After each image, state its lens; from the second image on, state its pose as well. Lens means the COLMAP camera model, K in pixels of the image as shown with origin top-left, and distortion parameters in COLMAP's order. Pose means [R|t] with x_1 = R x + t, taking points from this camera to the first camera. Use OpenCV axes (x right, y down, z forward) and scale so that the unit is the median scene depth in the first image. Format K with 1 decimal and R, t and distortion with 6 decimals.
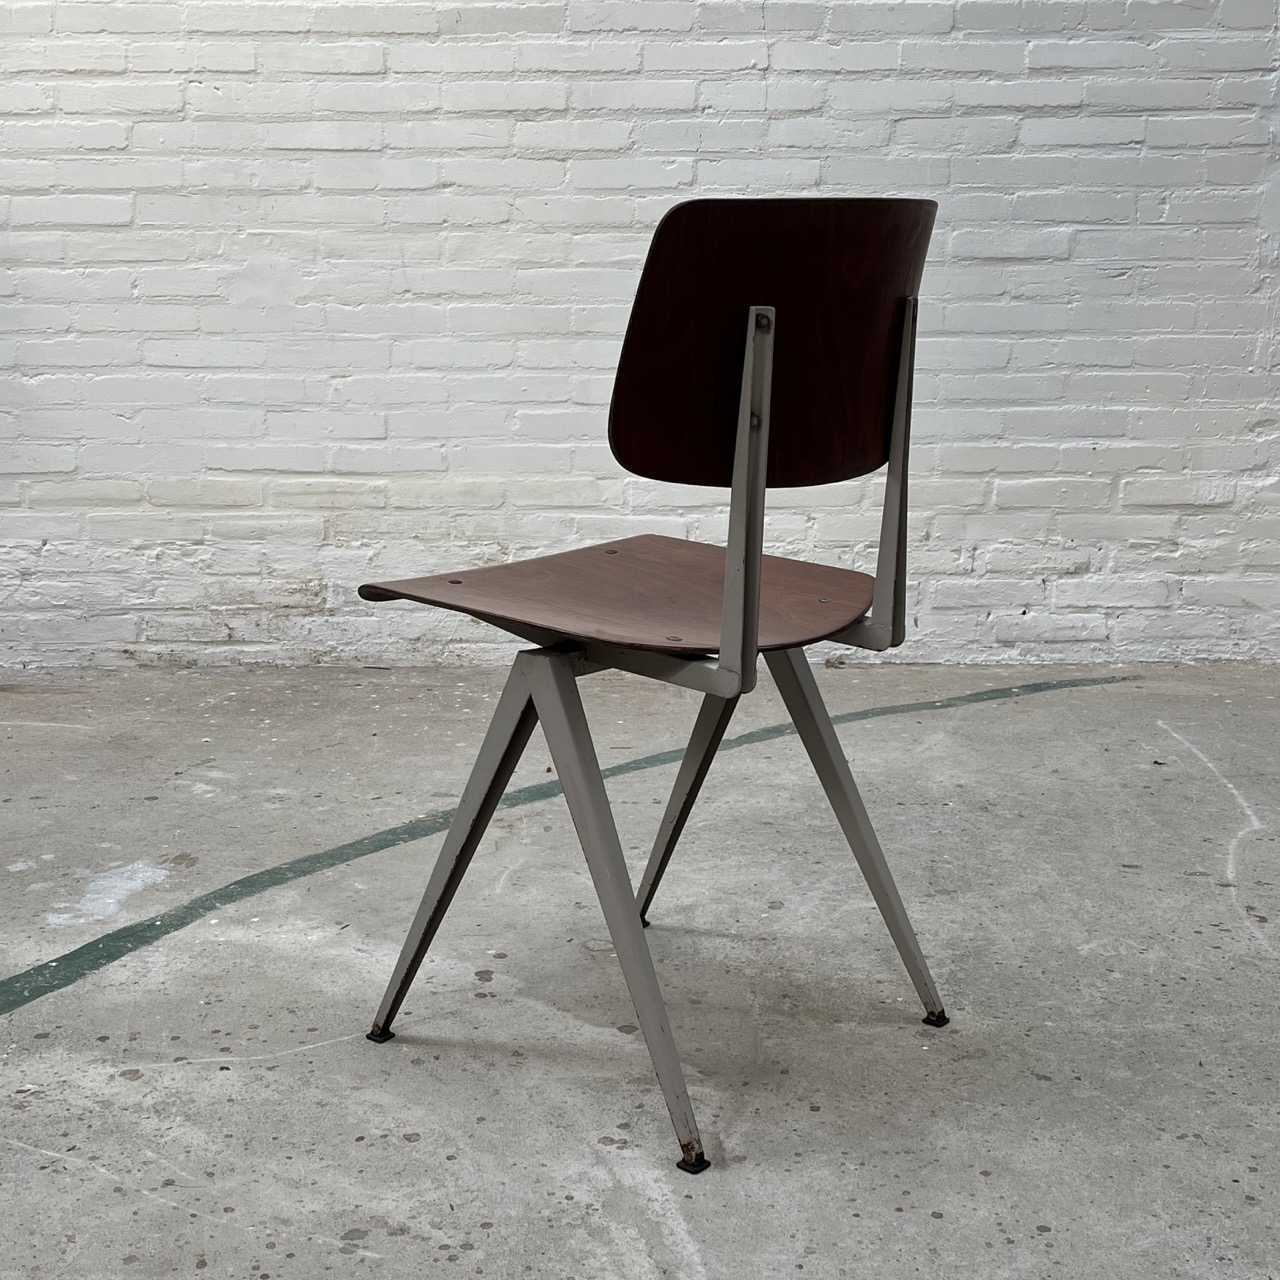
lens RADIAL K [[1793.4, 0, 624.3], [0, 1793.4, 624.9], [0, 0, 1]] dist [0.130425, -0.406078]
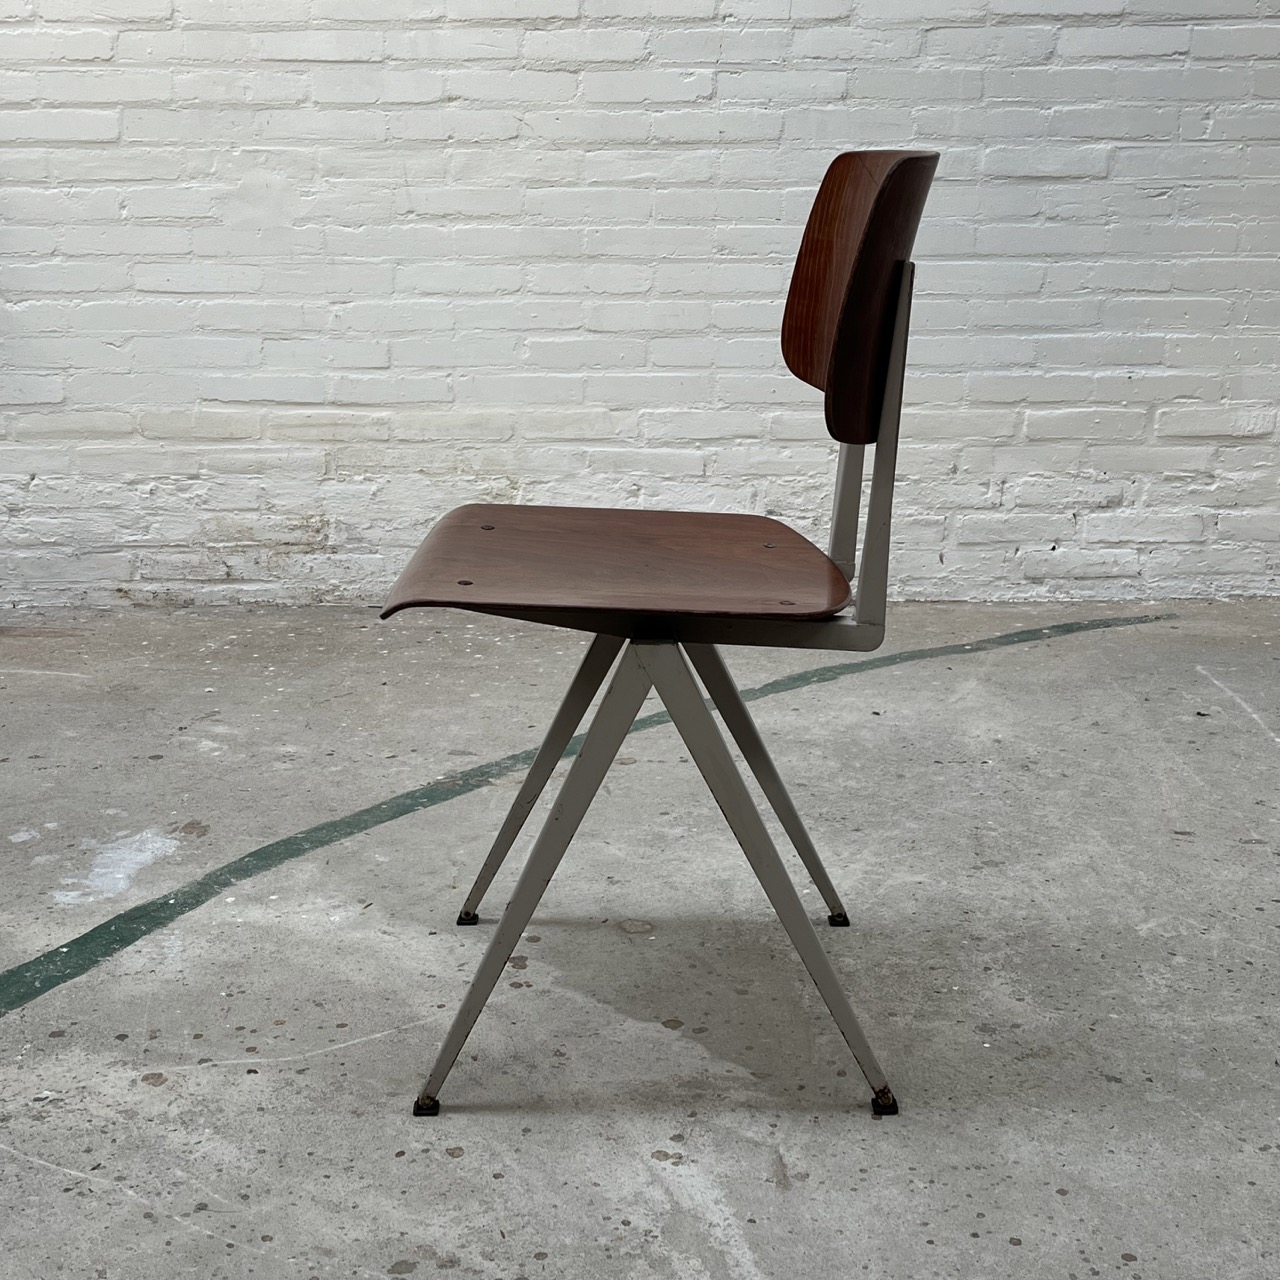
lens RADIAL K [[1813.3, 0, 624.2], [0, 1813.3, 623.2], [0, 0, 1]] dist [0.121302, -0.356577]
pose [[0.999942, -0.002475, 0.010487, -0.019015], [0.001871, 0.998357, 0.057263, -0.024203], [-0.010612, -0.057240, 0.998304, 0.028676]]
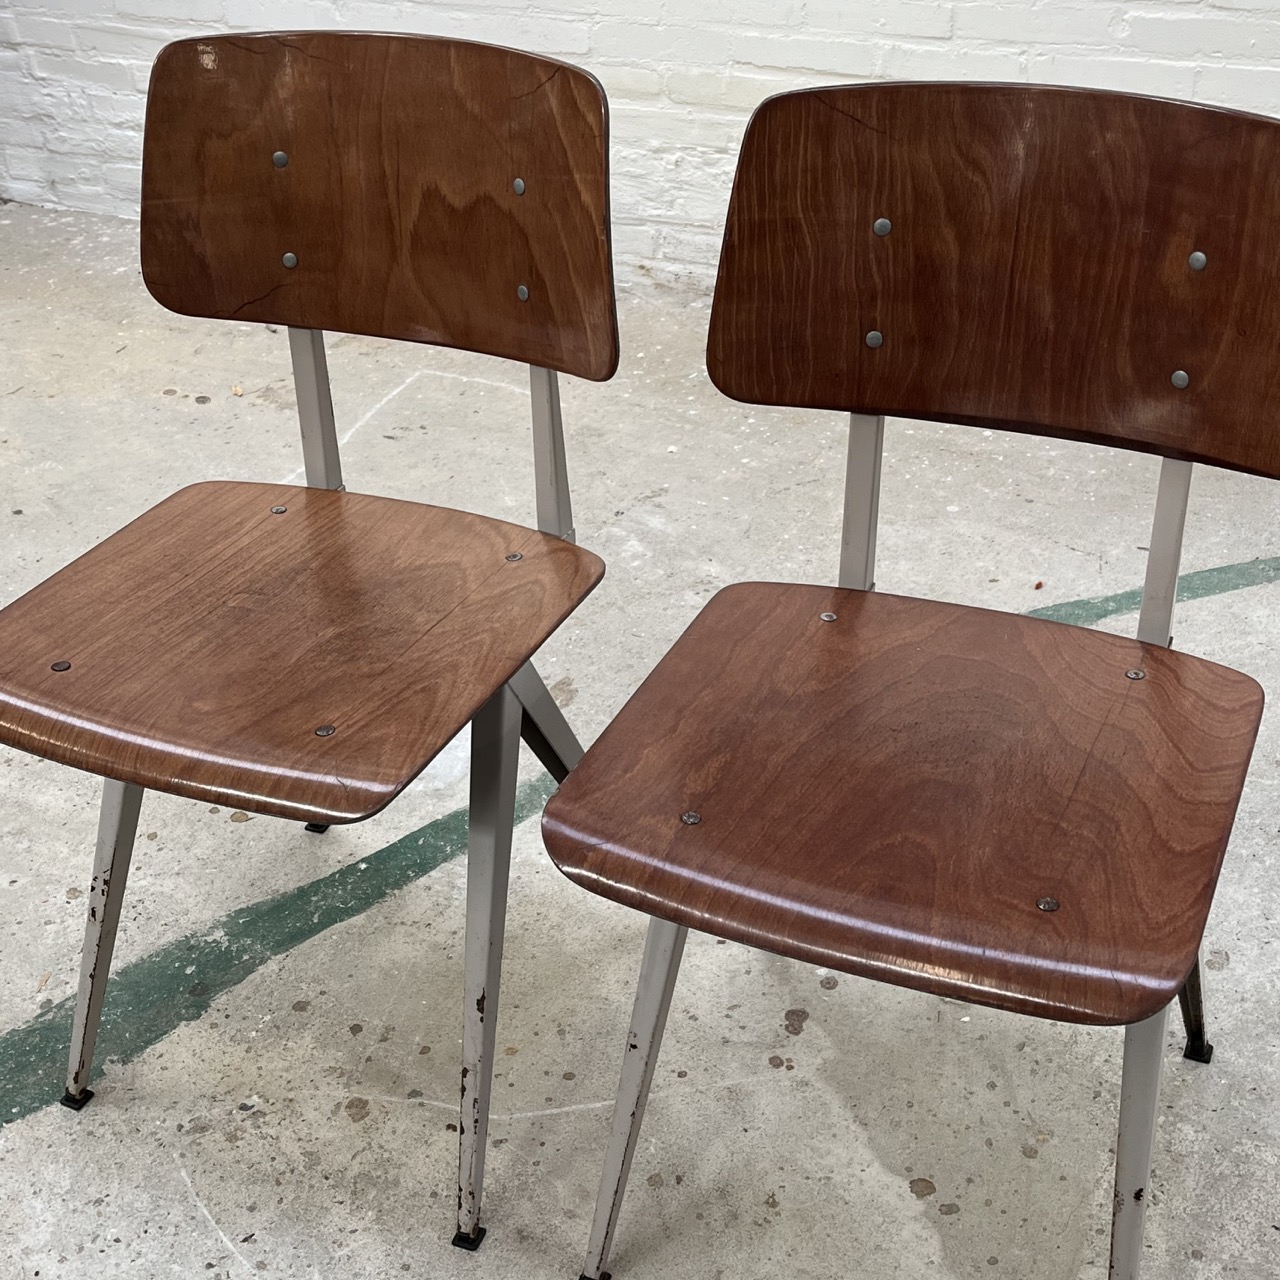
lens RADIAL K [[1810.5, 0, 637.0], [0, 1810.5, 645.8], [0, 0, 1]] dist [0.154636, -0.543824]
pose [[0.916310, 0.187971, -0.353614, 0.072441], [-0.033971, 0.916299, 0.399051, -0.178944], [0.399026, -0.353642, 0.846000, 0.198090]]
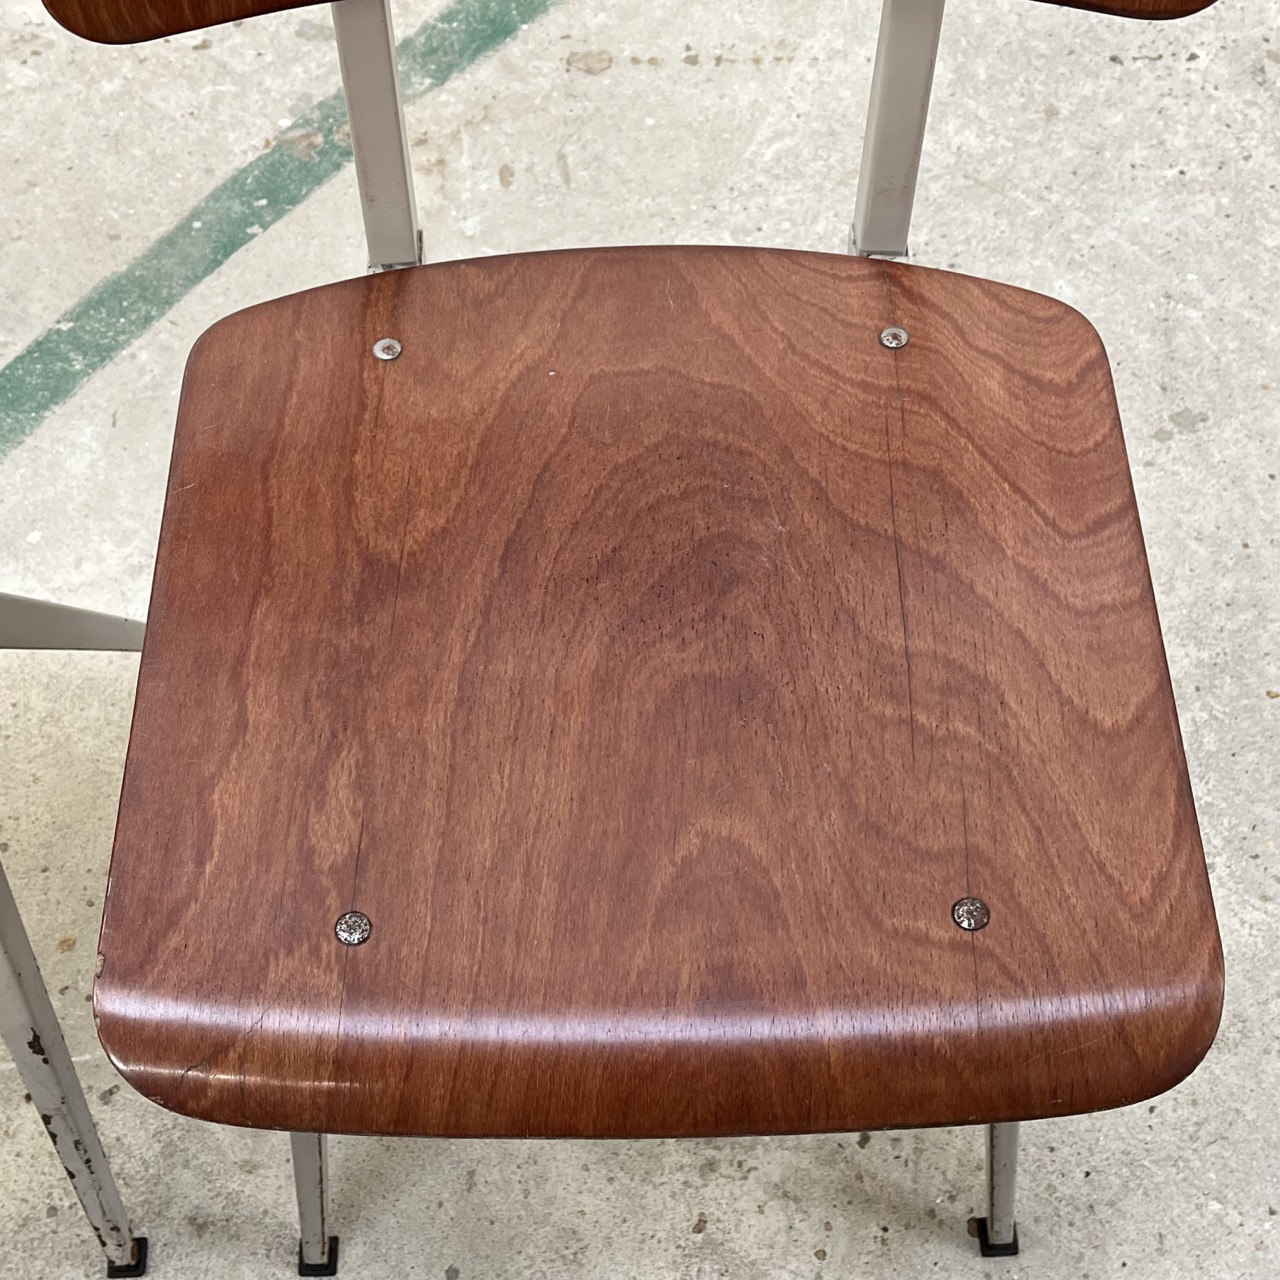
lens RADIAL K [[1817.3, 0, 634.2], [0, 1817.3, 640.5], [0, 0, 1]] dist [0.035844, -0.053534]
pose [[0.999670, -0.023836, 0.009535, -0.008143], [0.007811, 0.636196, 0.771488, -0.185418], [-0.024456, -0.771159, 0.636172, 0.388239]]
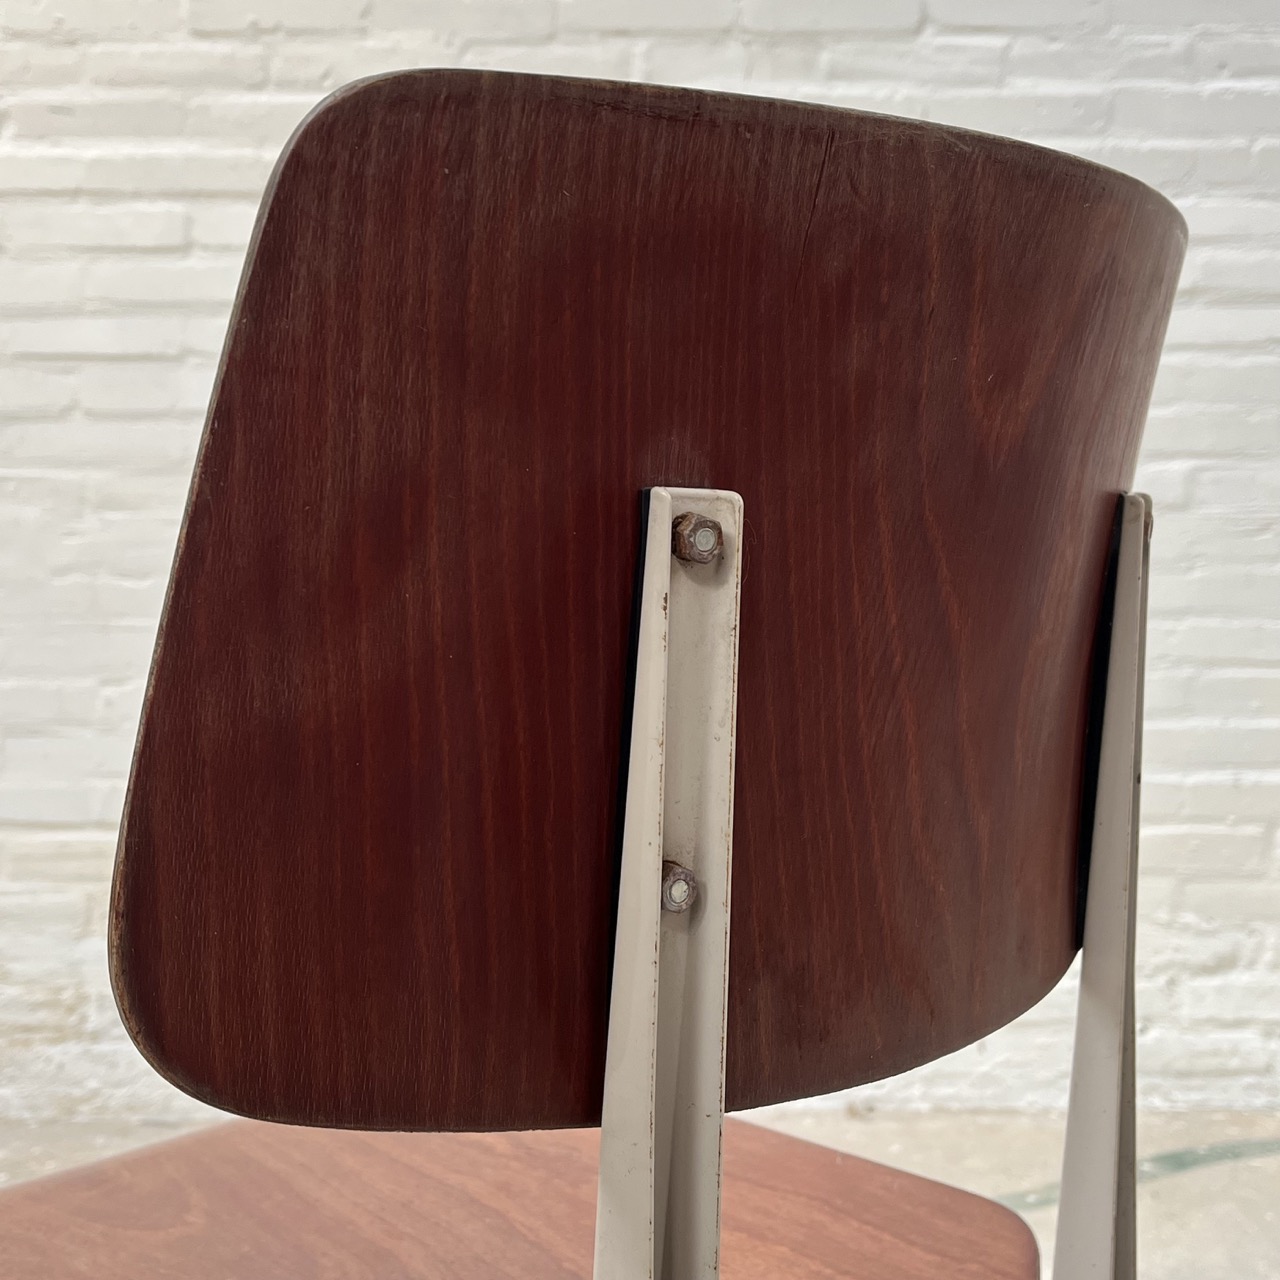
lens RADIAL K [[1819.4, 0, 627.7], [0, 1819.4, 628.7], [0, 0, 1]] dist [0.040459, -0.066368]
pose [[0.999954, -0.005026, 0.008224, 0.029053], [0.006254, 0.987598, -0.156876, -0.050847], [-0.007334, 0.156920, 0.987584, 0.331327]]
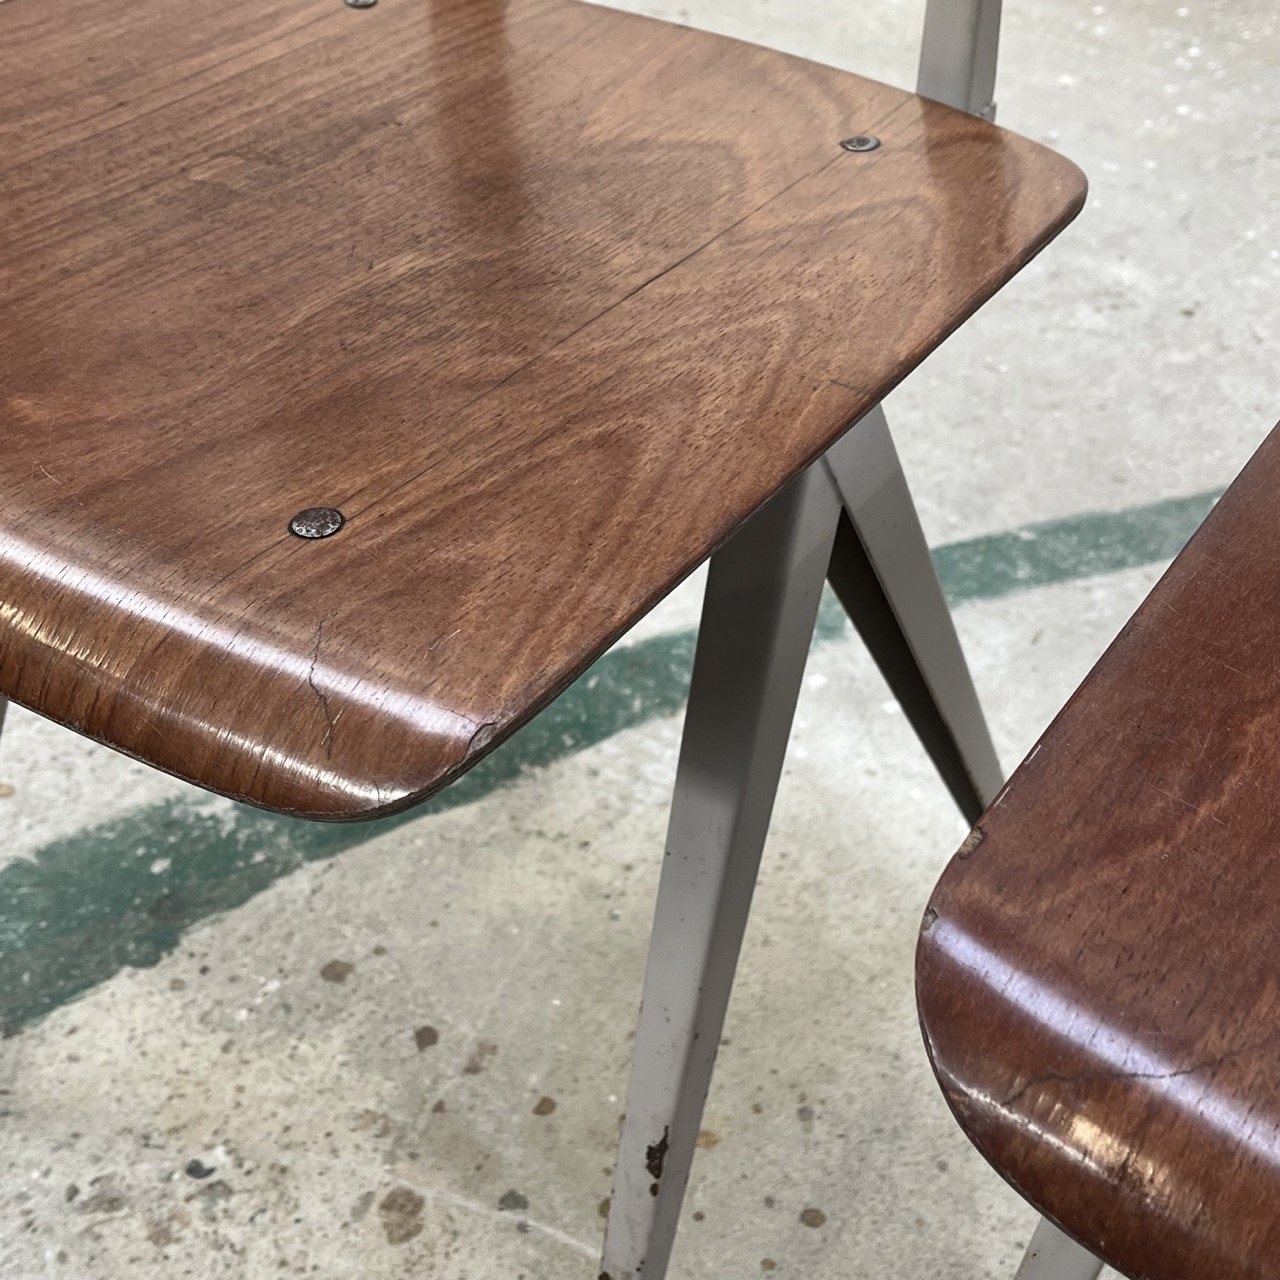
lens RADIAL K [[1814.0, 0, 642.2], [0, 1814.0, 647.4], [0, 0, 1]] dist [0.093089, -0.252626]
pose [[0.836676, 0.361066, -0.411831, -0.042077], [-0.095226, 0.836377, 0.539820, -0.073588], [0.539356, -0.412437, 0.734159, 0.403149]]
